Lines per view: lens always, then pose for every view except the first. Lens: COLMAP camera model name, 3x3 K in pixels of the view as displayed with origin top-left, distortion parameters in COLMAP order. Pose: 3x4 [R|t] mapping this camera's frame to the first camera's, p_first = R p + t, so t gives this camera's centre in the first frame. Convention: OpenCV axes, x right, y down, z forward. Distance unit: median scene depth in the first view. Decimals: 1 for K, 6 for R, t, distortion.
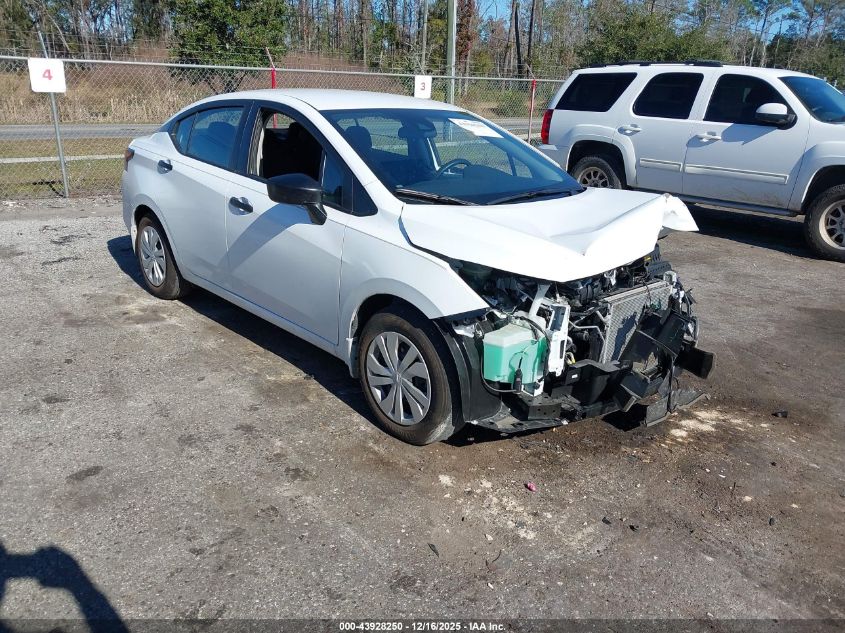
lens RADIAL K [[658.2, 0, 416.9], [0, 658.2, 315.9], [0, 0, 1]] dist [0.025932, -0.022777]
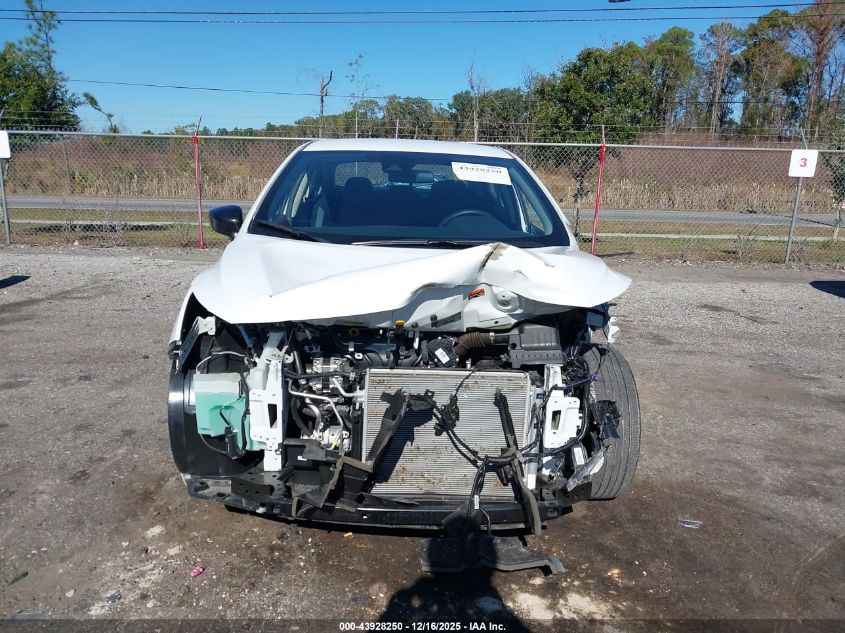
lens RADIAL K [[658.2, 0, 418.3], [0, 658.2, 314.8], [0, 0, 1]] dist [0.025932, -0.022777]
pose [[0.767006, 0.127301, -0.628885, 0.690603], [-0.207033, 0.976799, -0.054776, -0.050715], [0.607321, 0.172213, 0.775567, 0.383972]]
